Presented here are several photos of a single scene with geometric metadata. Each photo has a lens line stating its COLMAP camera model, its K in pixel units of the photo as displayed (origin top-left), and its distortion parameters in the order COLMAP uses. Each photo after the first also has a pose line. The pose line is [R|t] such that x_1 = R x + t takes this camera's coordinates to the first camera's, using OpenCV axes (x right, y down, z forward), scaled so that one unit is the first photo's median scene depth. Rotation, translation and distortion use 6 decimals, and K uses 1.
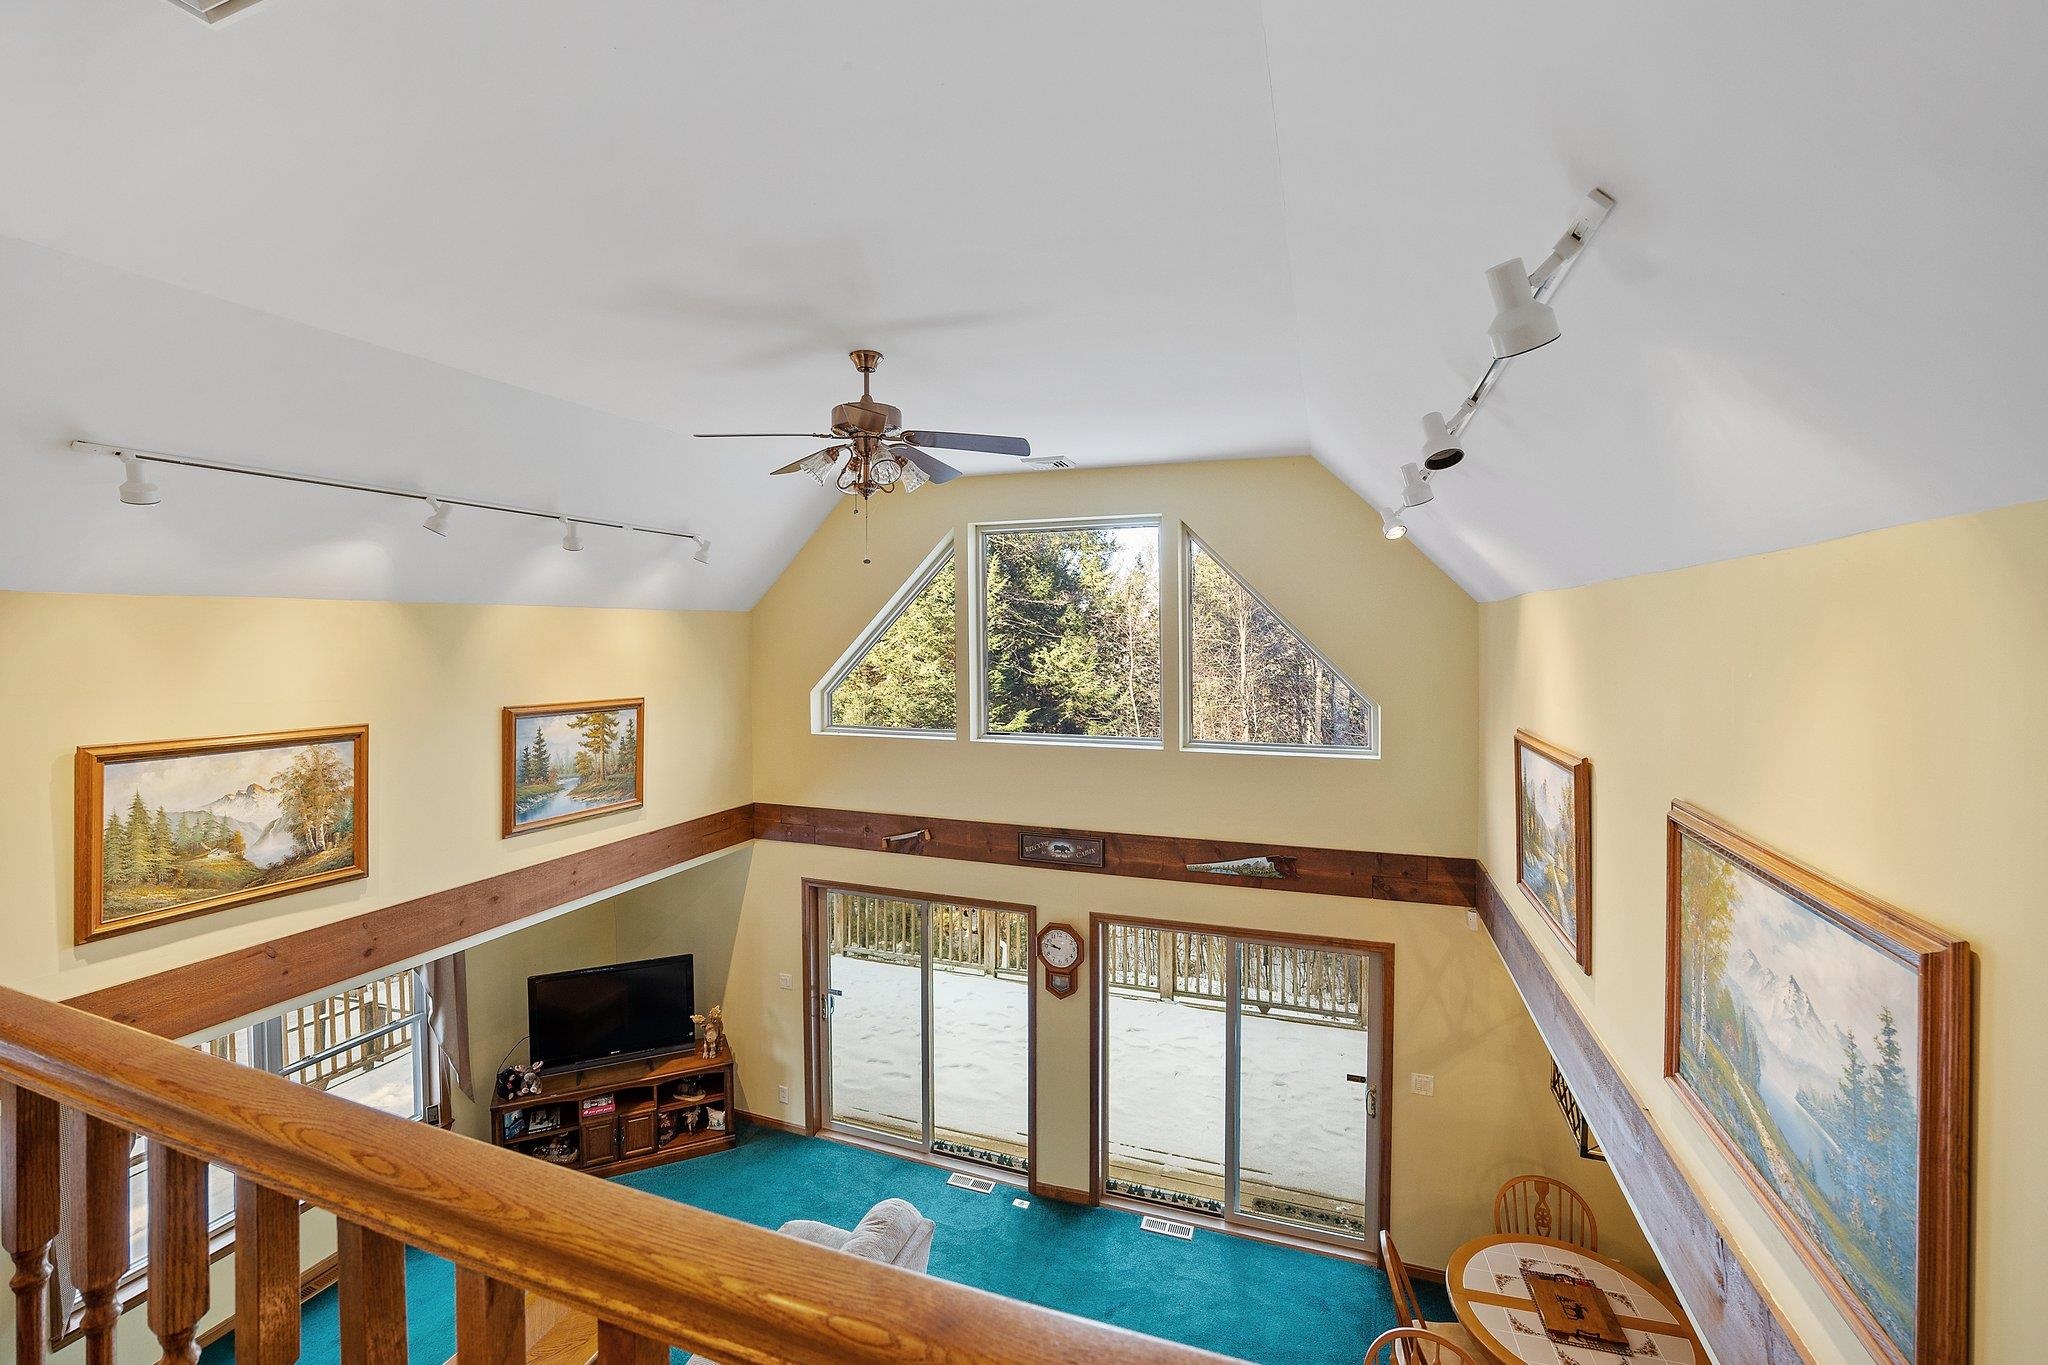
lens RADIAL K [[854.2, 0, 1016.0], [0, 854.2, 639.6], [0, 0, 1]] dist [-0.058283, 0.011172]
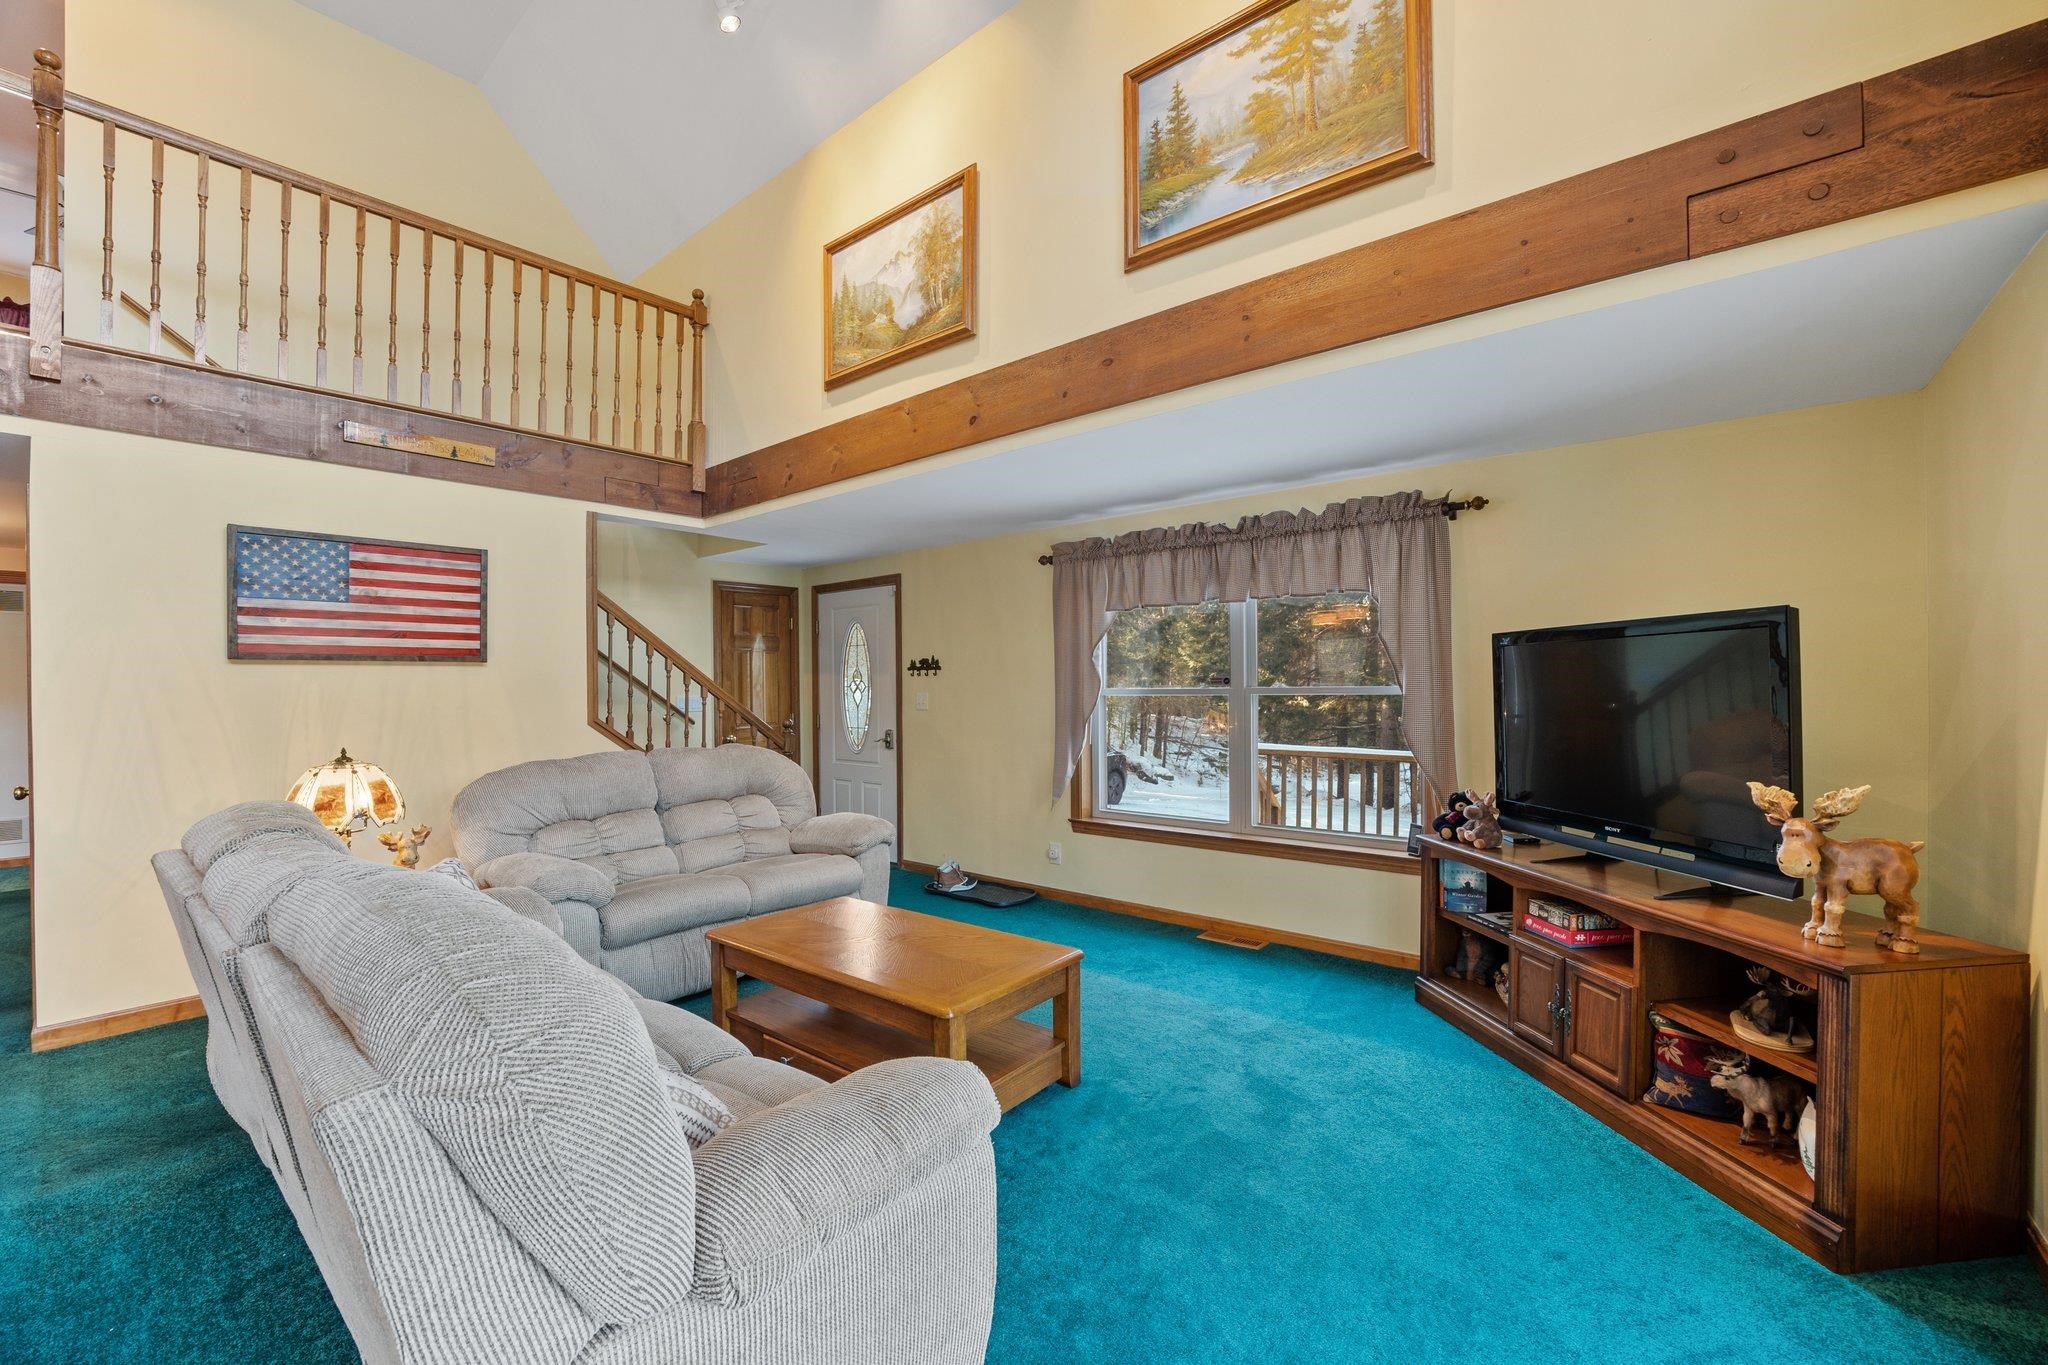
lens RADIAL K [[830.8, 0, 1011.9], [0, 830.8, 683.4], [0, 0, 1]] dist [-0.041000, 0.013972]
pose [[-0.346796, 0.001138, -0.937940, 0.019841], [0.000188, 0.999999, 0.001144, 0.473816], [0.937941, 0.000220, -0.346796, 0.964035]]
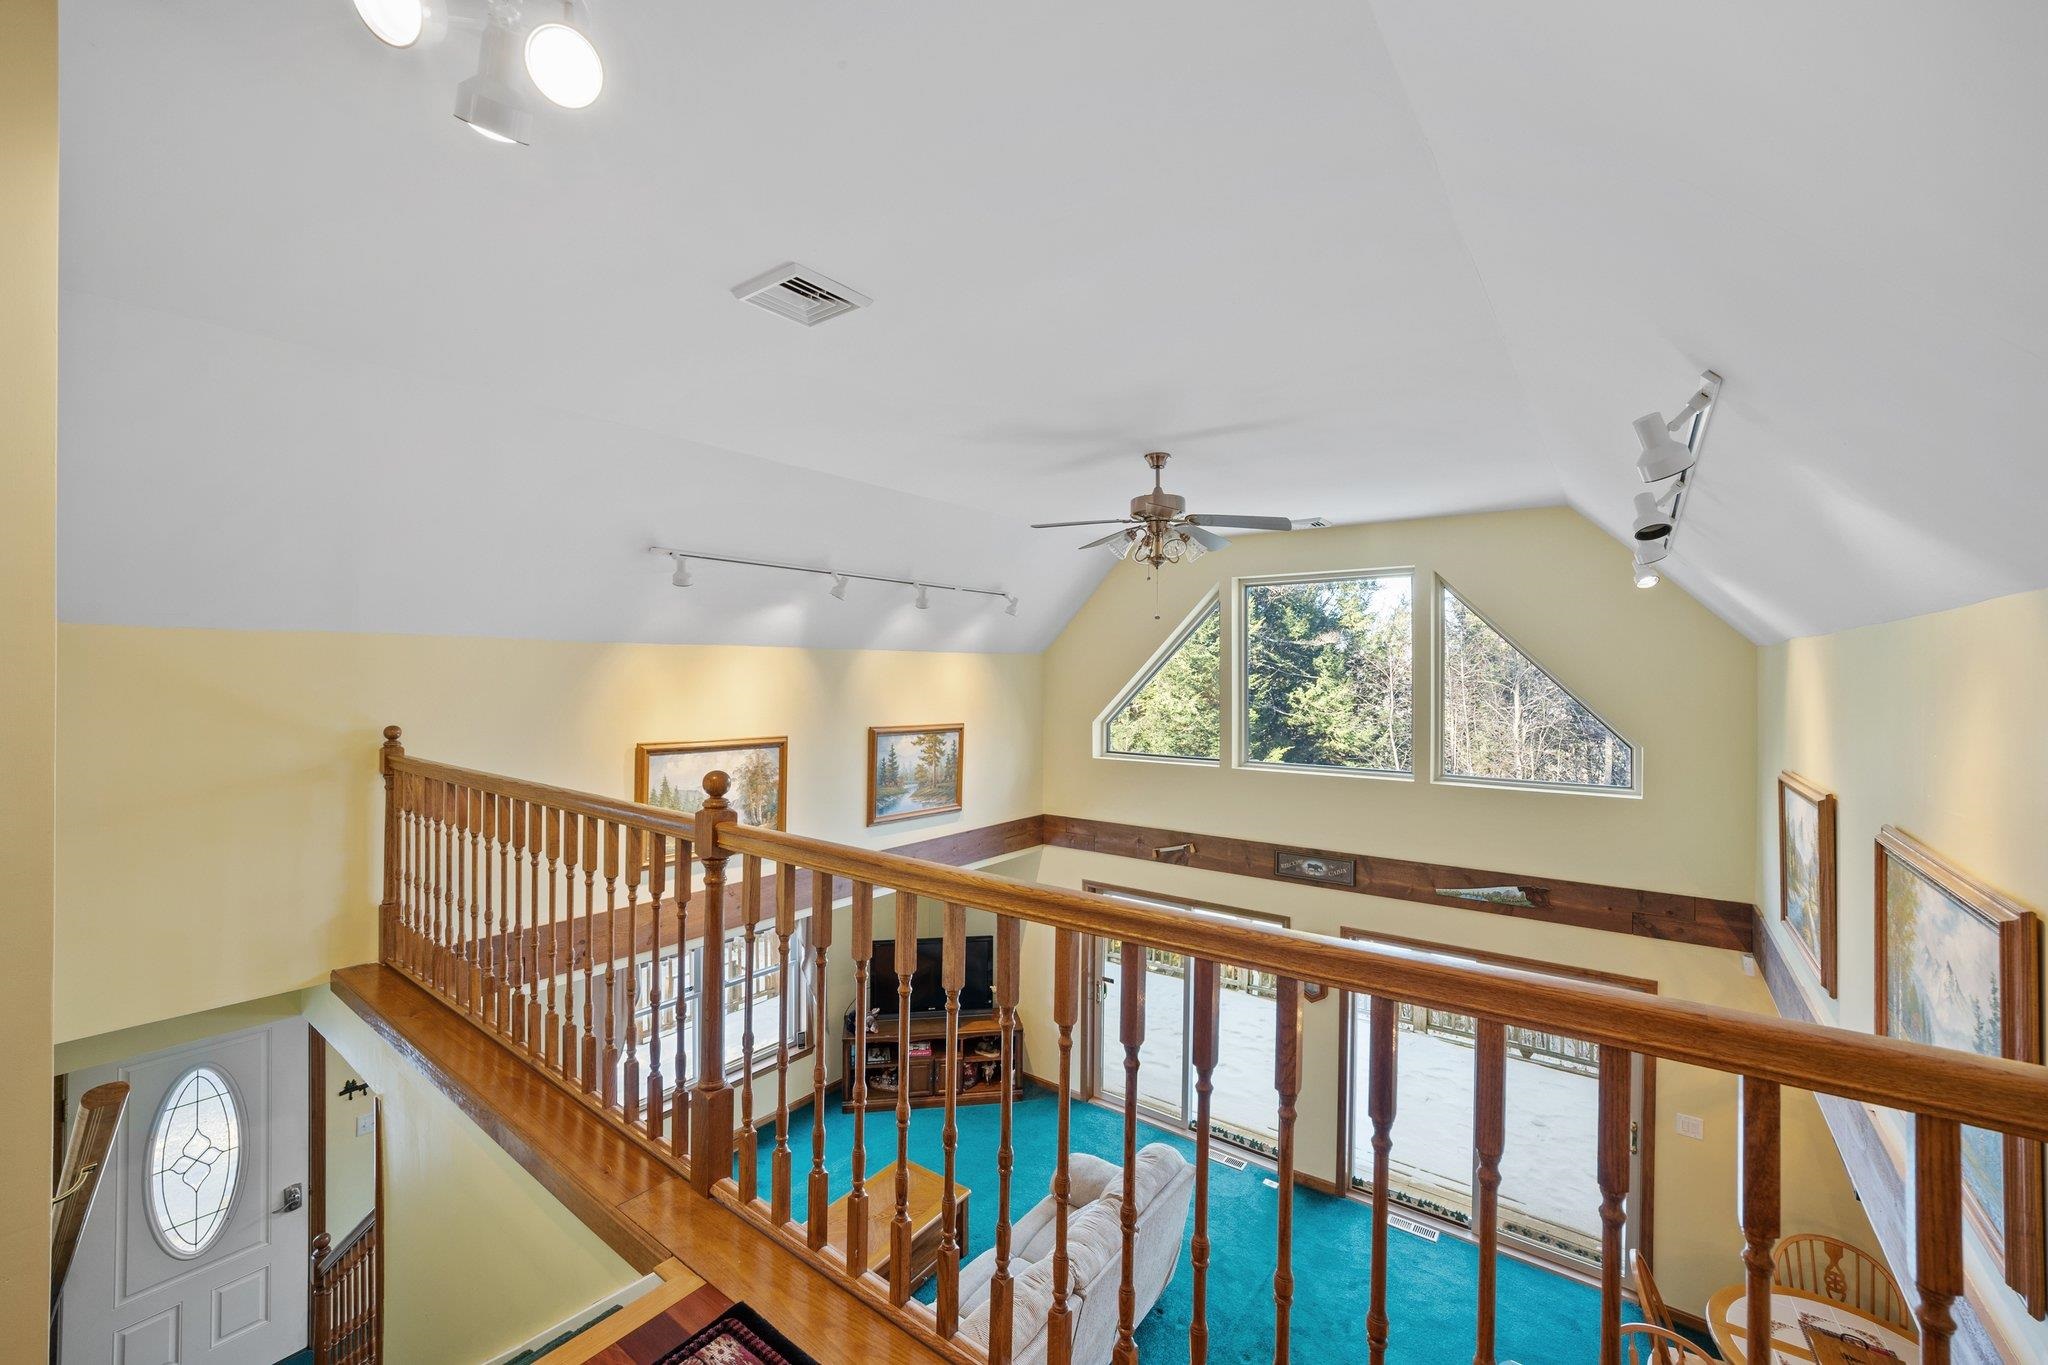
lens RADIAL K [[830.8, 0, 1011.9], [0, 830.8, 683.4], [0, 0, 1]] dist [-0.041000, 0.013972]
pose [[0.954863, 0.010212, -0.296871, -0.007449], [-0.008595, 0.999940, 0.006753, 0.000770], [0.296922, -0.003897, 0.954894, -0.156850]]
